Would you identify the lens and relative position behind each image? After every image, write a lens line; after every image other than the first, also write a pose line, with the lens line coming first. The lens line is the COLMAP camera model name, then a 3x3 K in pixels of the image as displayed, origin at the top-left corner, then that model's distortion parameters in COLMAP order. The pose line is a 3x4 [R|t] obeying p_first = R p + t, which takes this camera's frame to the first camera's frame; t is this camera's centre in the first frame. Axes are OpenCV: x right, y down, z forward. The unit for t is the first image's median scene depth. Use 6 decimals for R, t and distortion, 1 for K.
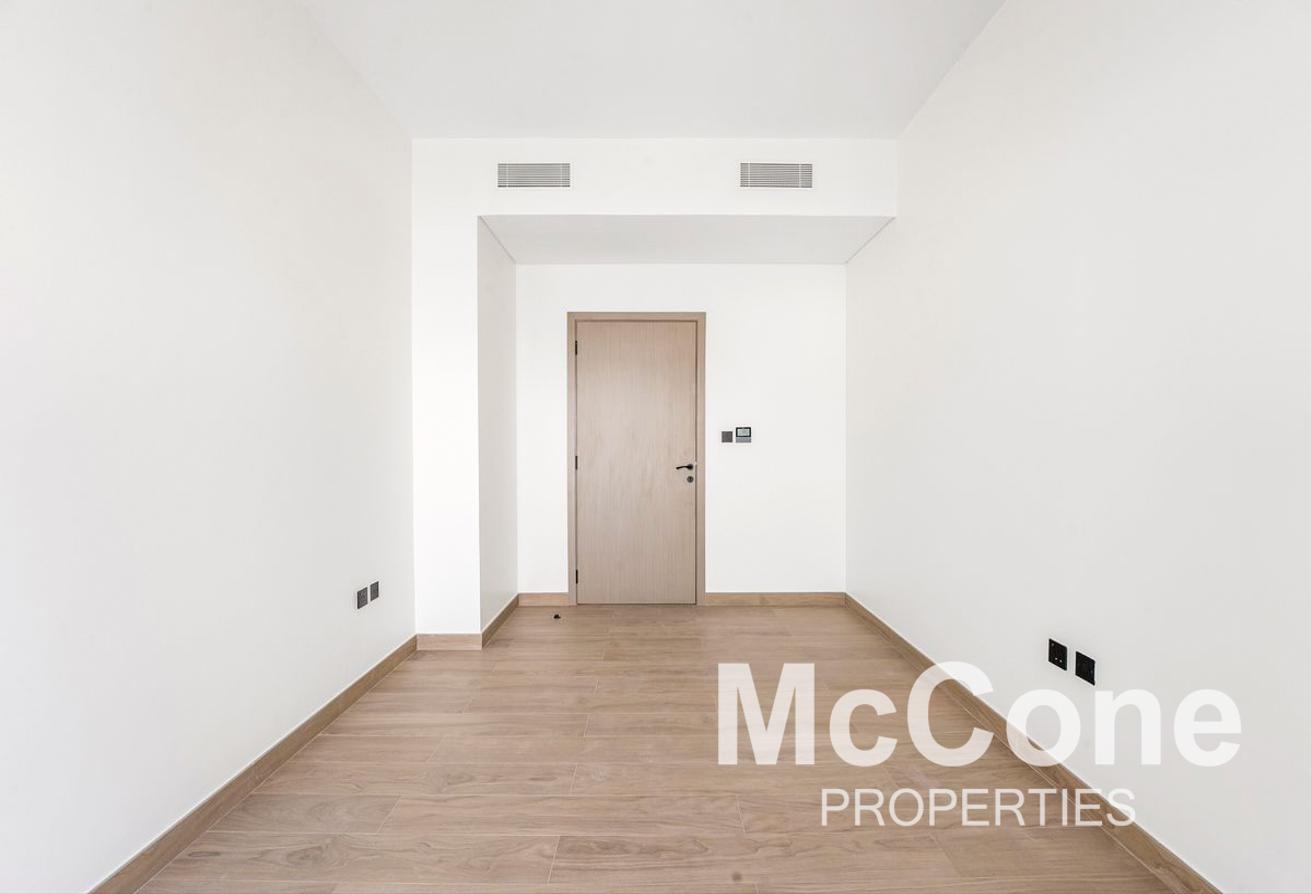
lens RADIAL K [[563.1, 0, 658.7], [0, 563.1, 452.8], [0, 0, 1]] dist [-0.008594, 0.000242]
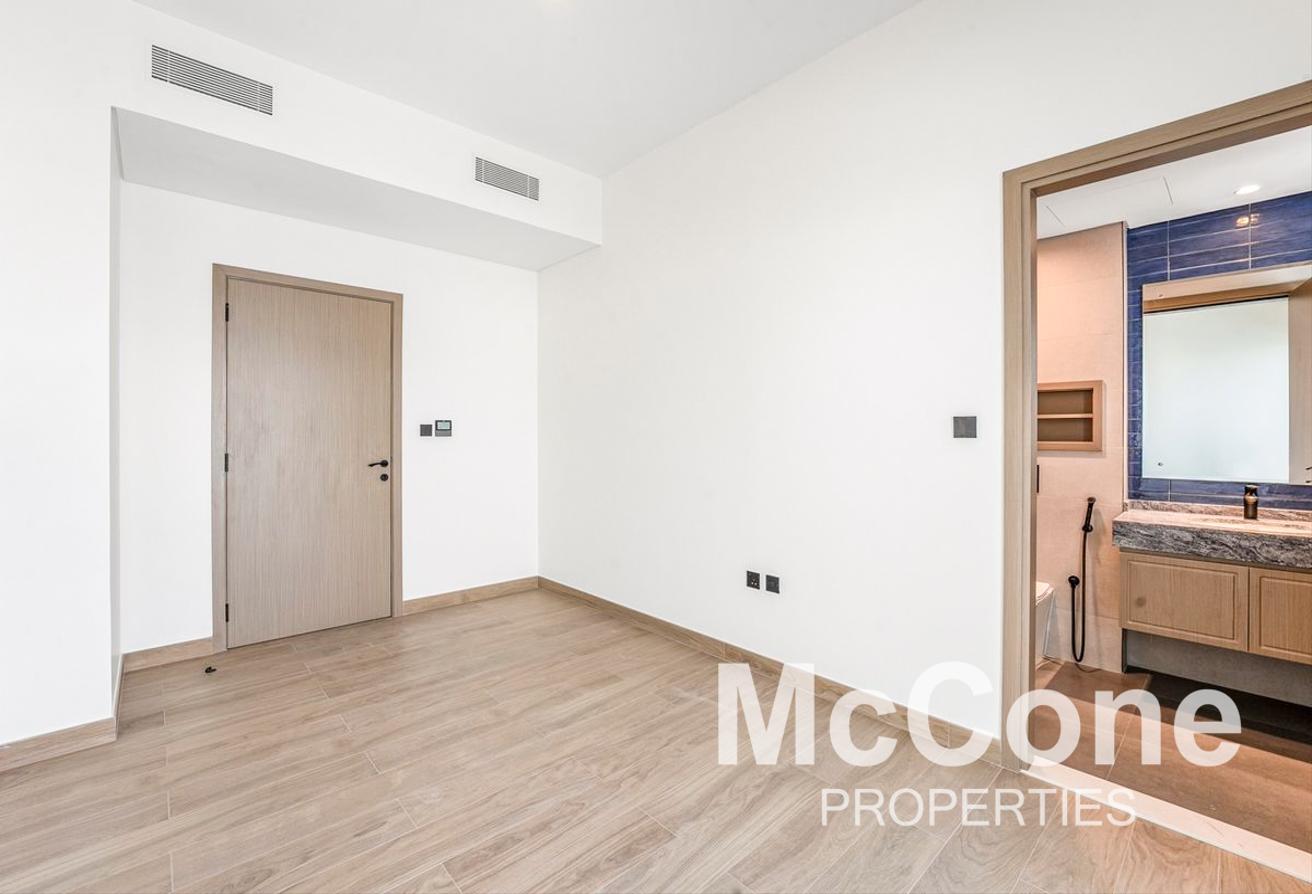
lens RADIAL K [[563.1, 0, 690.9], [0, 563.1, 439.8], [0, 0, 1]] dist [-0.008594, 0.000242]
pose [[0.721225, -0.003176, 0.692694, -0.273174], [0.011885, 0.999899, -0.007790, -0.000127], [-0.692599, 0.013851, 0.721190, 0.023656]]
